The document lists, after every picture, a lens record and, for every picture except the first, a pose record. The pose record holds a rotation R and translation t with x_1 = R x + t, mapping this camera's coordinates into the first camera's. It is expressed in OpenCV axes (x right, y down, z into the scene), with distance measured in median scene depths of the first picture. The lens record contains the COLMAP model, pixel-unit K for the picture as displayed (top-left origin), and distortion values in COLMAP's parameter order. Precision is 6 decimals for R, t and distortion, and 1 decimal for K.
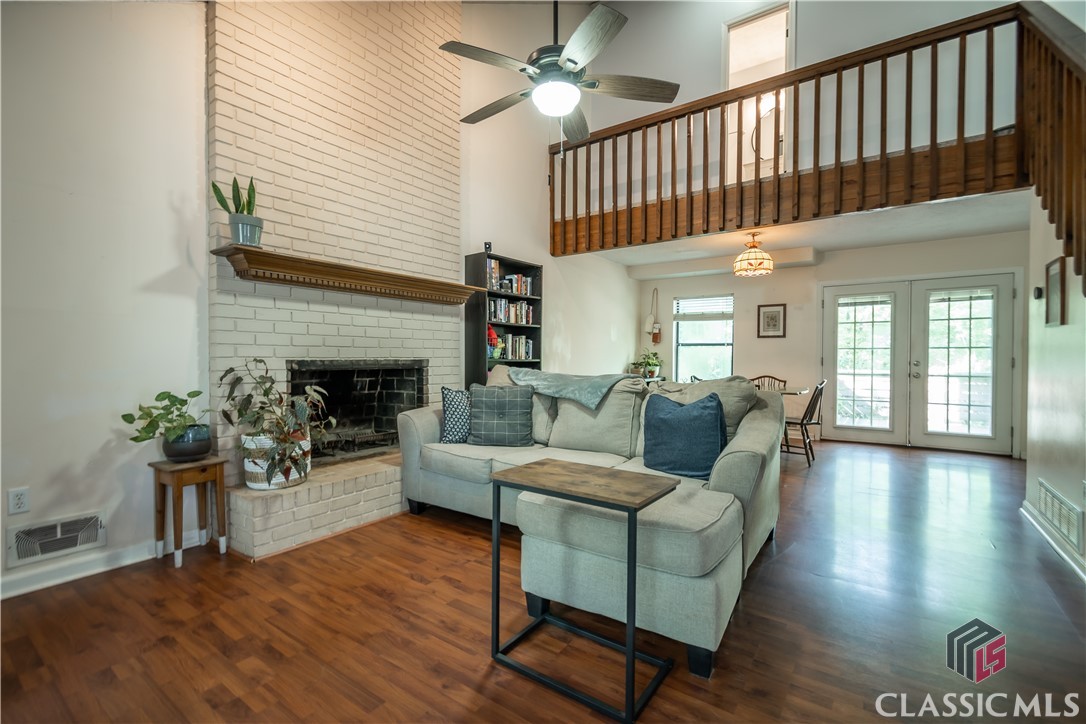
lens RADIAL K [[477.2, 0, 544.0], [0, 477.2, 362.6], [0, 0, 1]] dist [0.011680, -0.006441]
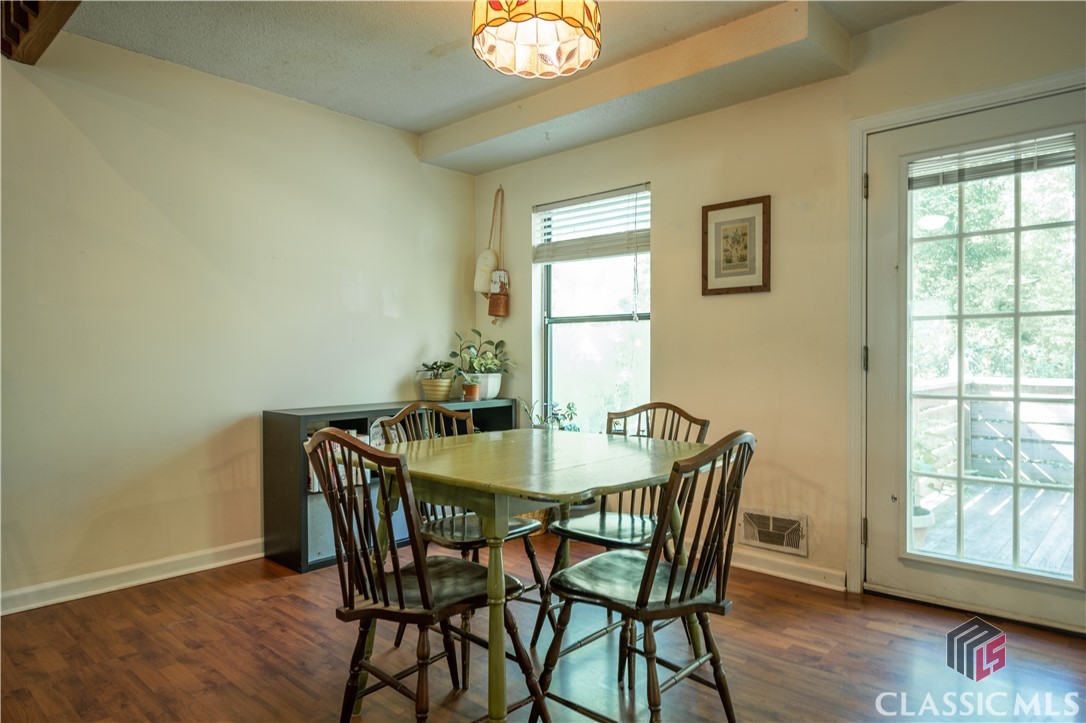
lens RADIAL K [[672.6, 0, 544.5], [0, 672.6, 364.2], [0, 0, 1]] dist [0.002035, -0.001138]
pose [[0.991372, -0.006138, -0.130936, 0.549440], [0.006211, 0.999981, 0.000153, 0.000222], [0.130933, -0.000965, 0.991391, 0.661062]]
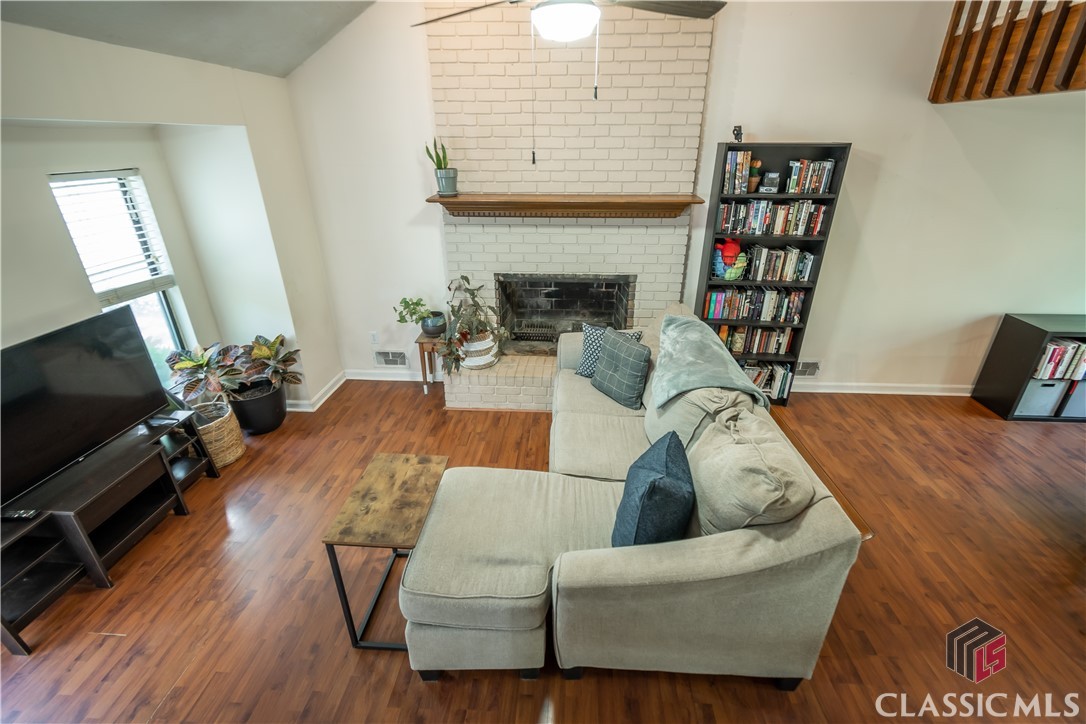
lens RADIAL K [[477.2, 0, 544.0], [0, 477.2, 362.6], [0, 0, 1]] dist [0.011680, -0.006441]
pose [[0.524764, 0.354514, -0.773914, 0.394621], [-0.005464, 0.910536, 0.413393, -0.204491], [0.851230, -0.212705, 0.479754, 0.282333]]
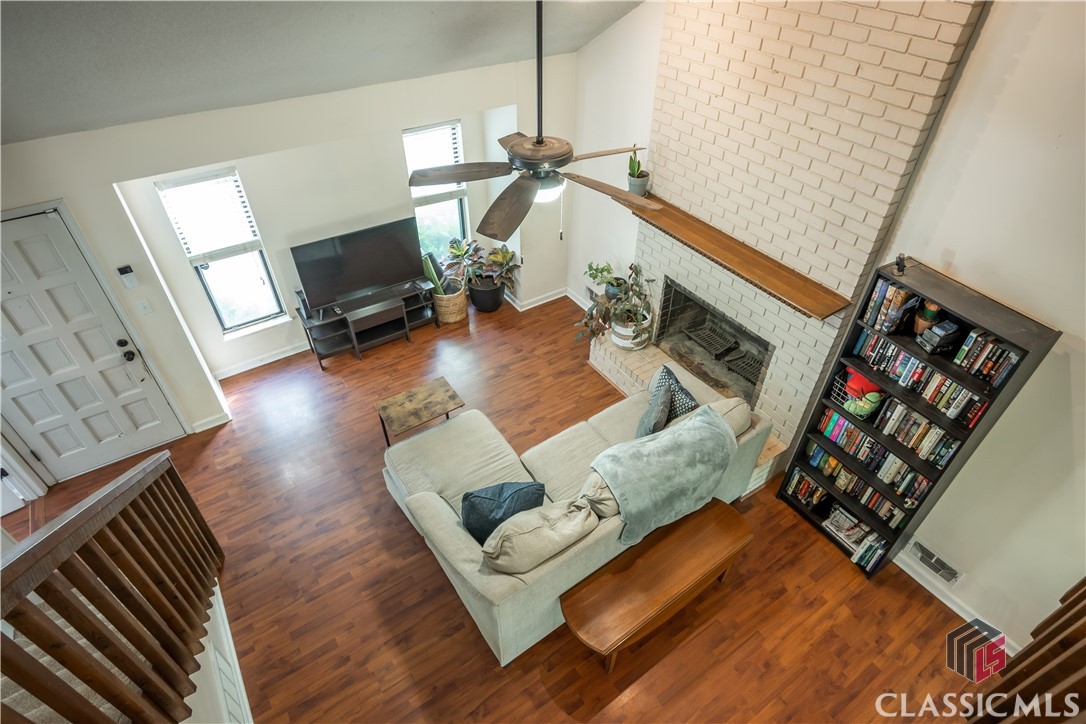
lens RADIAL K [[580.2, 0, 542.3], [0, 580.2, 361.3], [0, 0, 1]] dist [-0.001131, -0.001179]
pose [[-0.359488, 0.601770, -0.713191, 0.559246], [-0.016373, 0.760098, 0.649602, -0.550596], [0.933006, 0.245201, -0.263394, 0.743678]]
